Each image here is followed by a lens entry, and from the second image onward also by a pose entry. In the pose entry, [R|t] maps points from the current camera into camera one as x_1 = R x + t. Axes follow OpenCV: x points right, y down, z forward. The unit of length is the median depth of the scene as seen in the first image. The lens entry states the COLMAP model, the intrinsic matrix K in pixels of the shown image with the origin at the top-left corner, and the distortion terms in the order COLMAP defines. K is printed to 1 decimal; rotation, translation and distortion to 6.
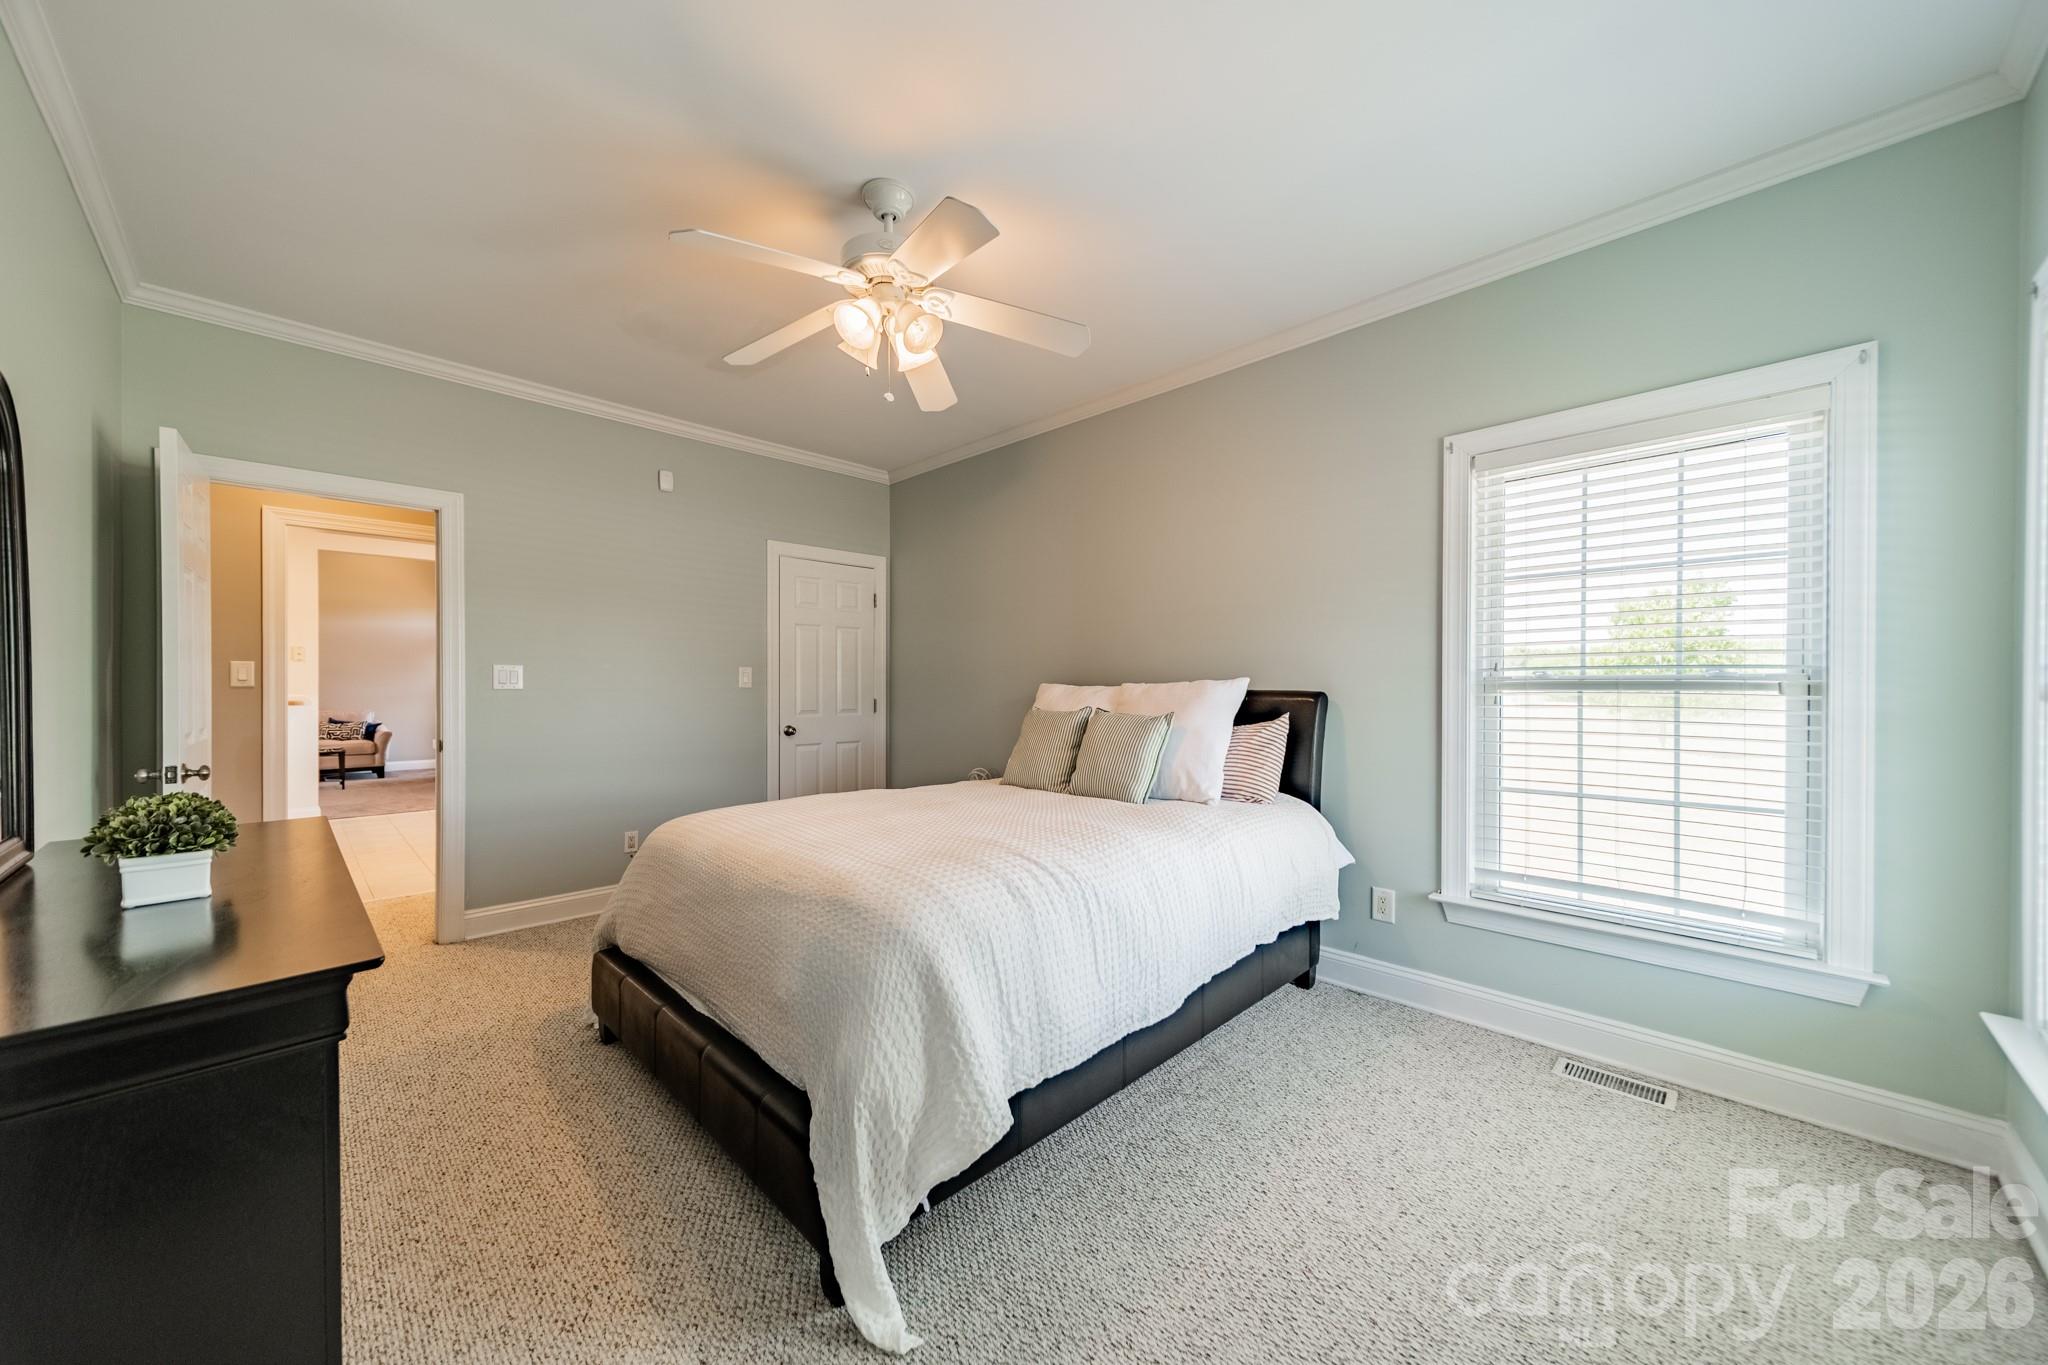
lens RADIAL K [[730.4, 0, 1028.3], [0, 730.4, 696.0], [0, 0, 1]] dist [0.006075, 0.000225]
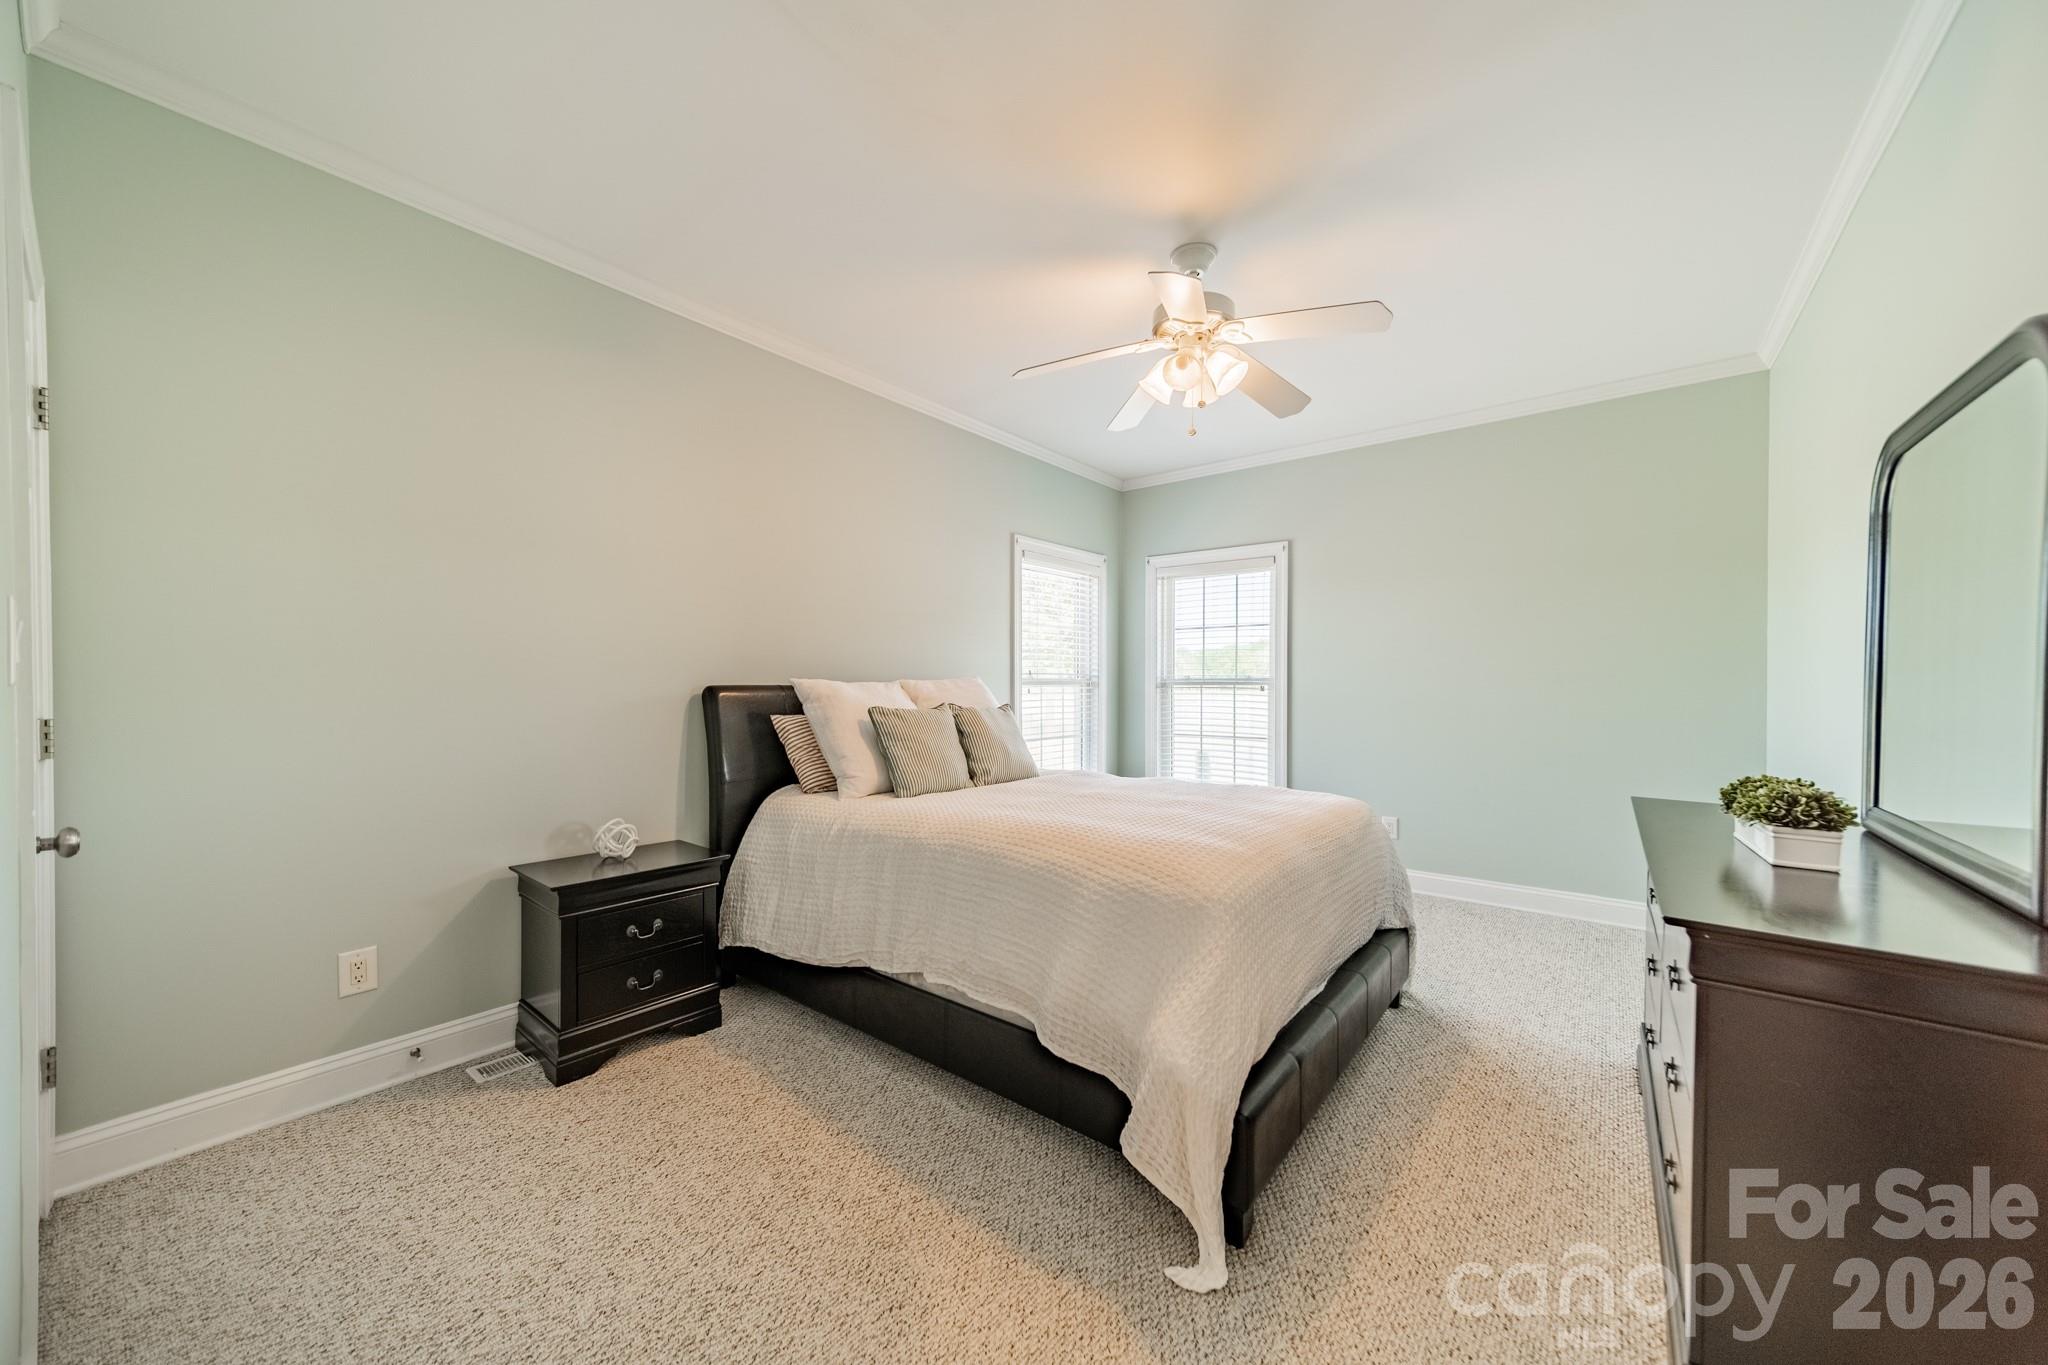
lens RADIAL K [[730.4, 0, 1065.7], [0, 730.4, 684.6], [0, 0, 1]] dist [0.006075, 0.000225]
pose [[-0.138634, 0.003430, 0.990338, -1.175675], [0.009790, 0.999950, -0.002093, -0.005150], [-0.990295, 0.009406, -0.138661, 1.228261]]
